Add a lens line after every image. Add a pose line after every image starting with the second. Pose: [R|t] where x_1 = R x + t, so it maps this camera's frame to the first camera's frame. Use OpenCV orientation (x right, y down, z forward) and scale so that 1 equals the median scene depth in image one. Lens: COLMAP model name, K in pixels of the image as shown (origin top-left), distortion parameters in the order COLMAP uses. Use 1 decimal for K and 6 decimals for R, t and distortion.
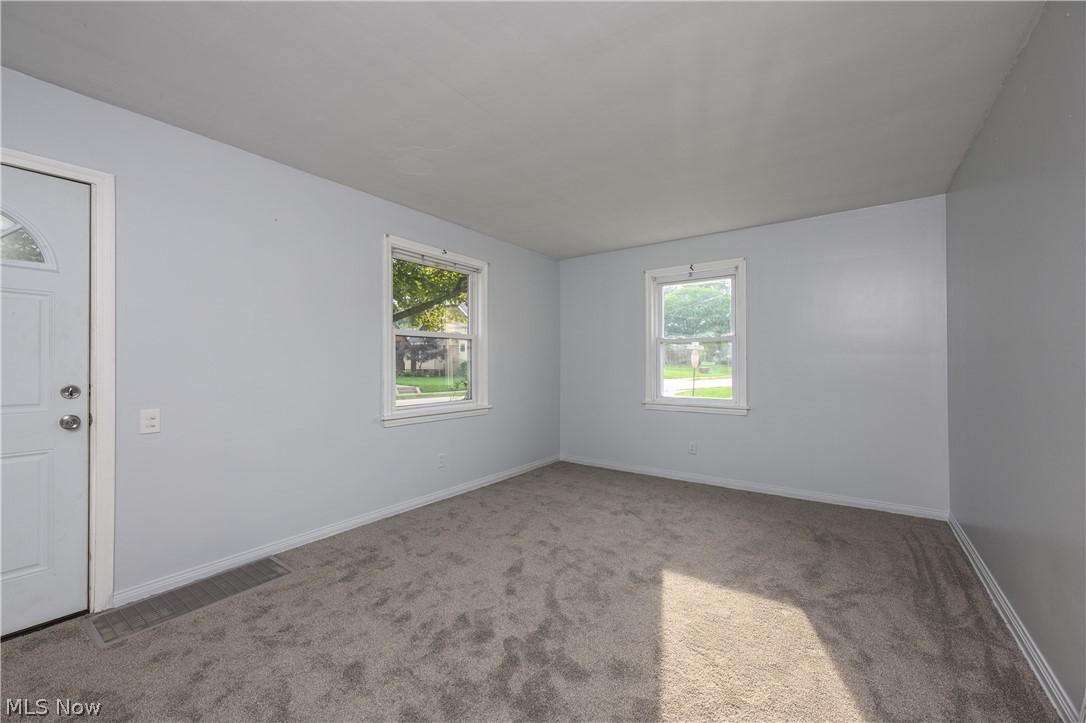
lens RADIAL K [[432.2, 0, 534.7], [0, 432.2, 358.6], [0, 0, 1]] dist [0.011072, -0.000155]
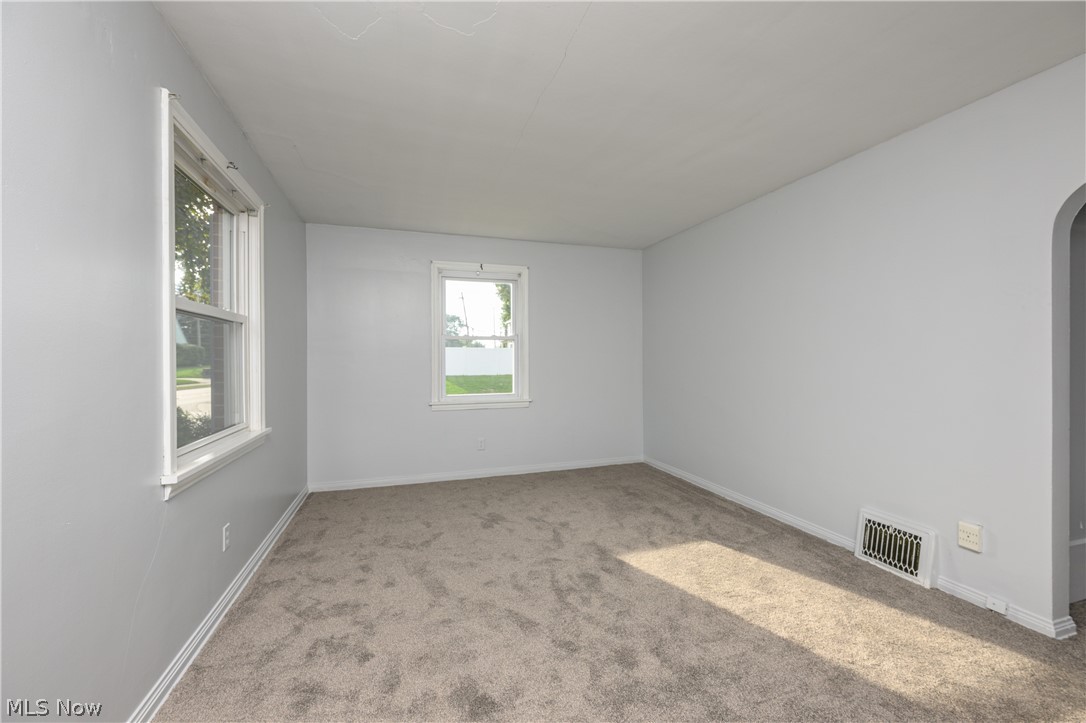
lens RADIAL K [[432.2, 0, 534.7], [0, 432.2, 358.6], [0, 0, 1]] dist [0.011072, -0.000155]
pose [[0.581608, 0.001525, 0.813468, -0.525020], [-0.006381, 0.999976, 0.002688, 0.002527], [-0.813444, -0.006754, 0.581604, 0.415172]]
